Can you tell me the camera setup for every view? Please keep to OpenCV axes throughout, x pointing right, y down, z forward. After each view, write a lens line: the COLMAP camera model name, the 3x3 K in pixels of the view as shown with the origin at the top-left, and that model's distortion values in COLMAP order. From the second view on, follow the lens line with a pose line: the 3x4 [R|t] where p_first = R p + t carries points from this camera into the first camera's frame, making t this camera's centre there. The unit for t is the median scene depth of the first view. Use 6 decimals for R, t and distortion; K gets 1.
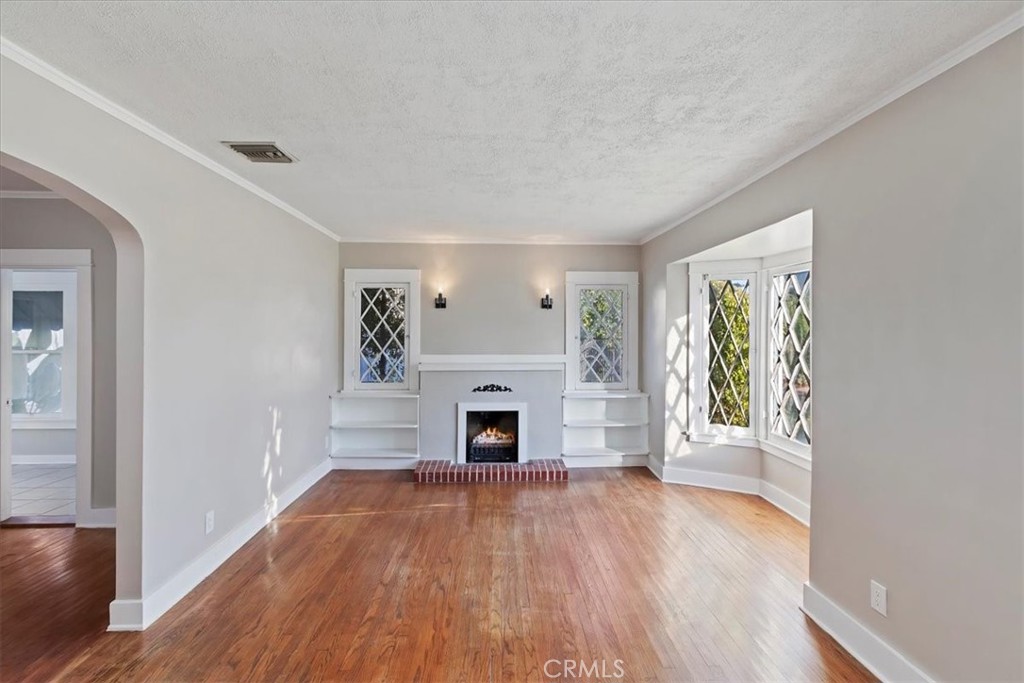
lens RADIAL K [[464.2, 0, 513.1], [0, 464.2, 332.1], [0, 0, 1]] dist [0.000795, -0.000145]
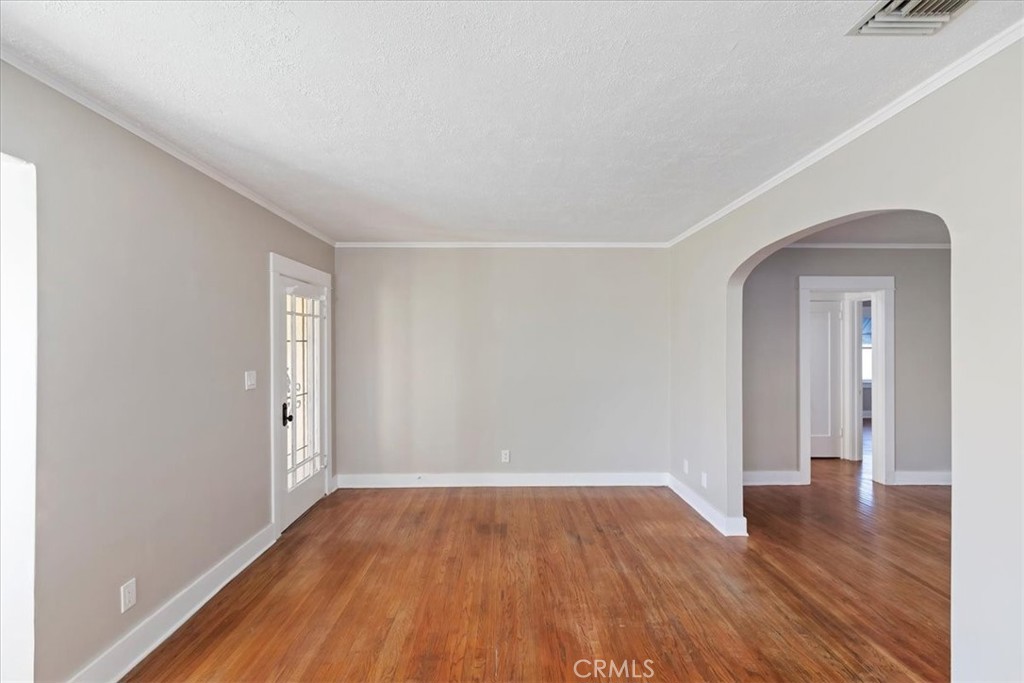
lens RADIAL K [[457.7, 0, 512.0], [0, 457.7, 341.5], [0, 0, 1]] dist [-0.000618, -0.000243]
pose [[-0.999542, -0.001183, 0.030232, -0.045666], [-0.001195, 0.999999, -0.000382, -0.000822], [-0.030231, -0.000418, -0.999543, 0.820985]]
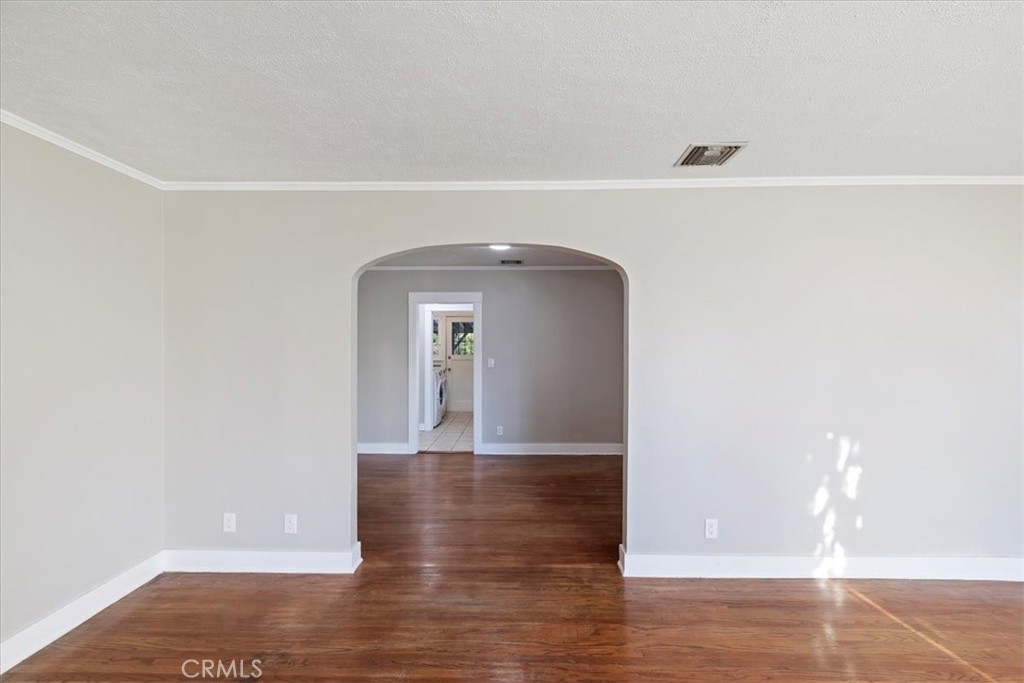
lens RADIAL K [[457.8, 0, 510.6], [0, 457.8, 358.3], [0, 0, 1]] dist [0.001000, 0.000110]
pose [[-0.063514, 0.031627, -0.997480, 0.215734], [-0.005997, 0.999468, 0.032072, -0.000916], [0.997963, 0.008019, -0.063291, 0.349570]]
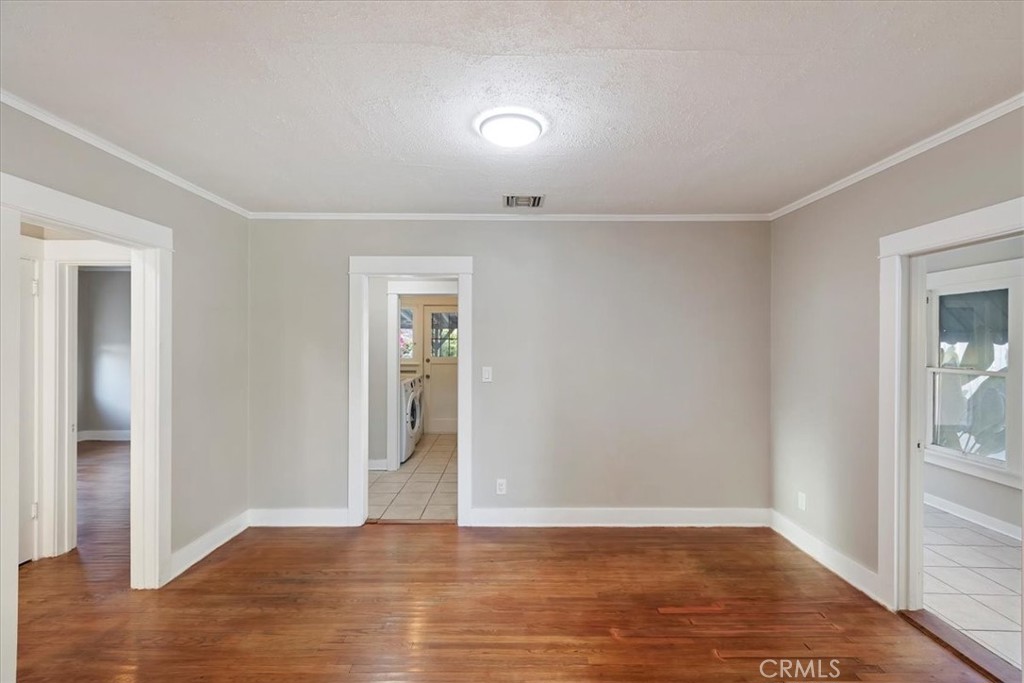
lens RADIAL K [[457.7, 0, 512.0], [0, 457.7, 341.5], [0, 0, 1]] dist [-0.000618, -0.000243]
pose [[-0.037220, -0.001175, -0.999306, -0.261536], [-0.008466, 0.999964, -0.000861, -0.001490], [0.999271, 0.008428, -0.037229, 0.287781]]
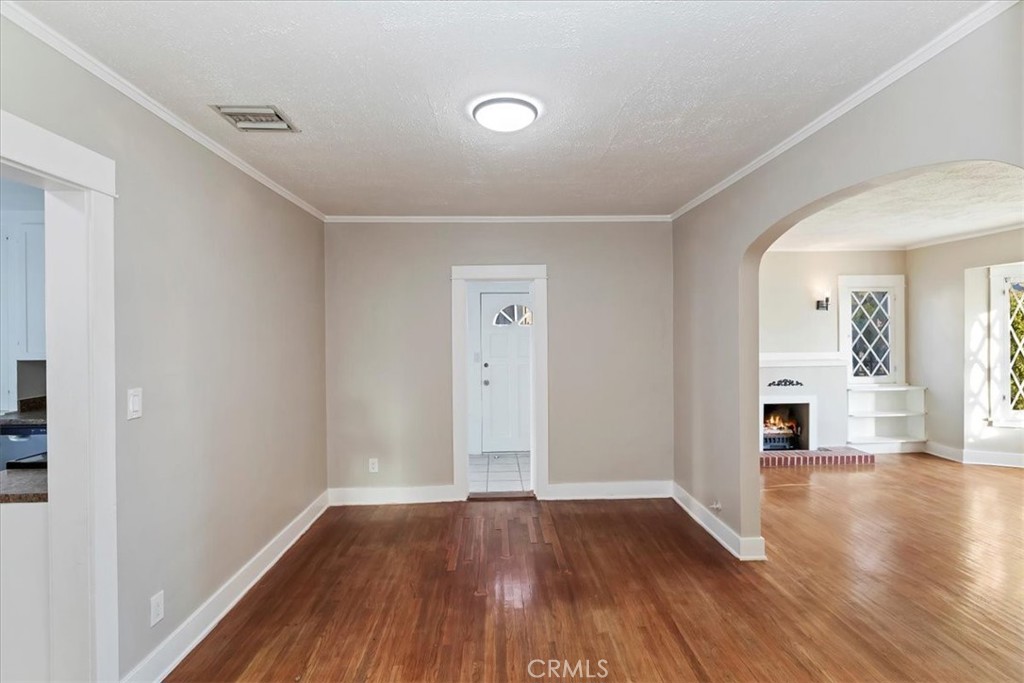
lens RADIAL K [[495.8, 0, 511.1], [0, 495.8, 334.6], [0, 0, 1]] dist [0.000944, -0.000433]
pose [[0.999881, -0.013240, -0.007950, -0.685730], [0.013231, 0.999912, -0.001092, -0.001238], [0.007964, 0.000987, 0.999968, -0.185812]]
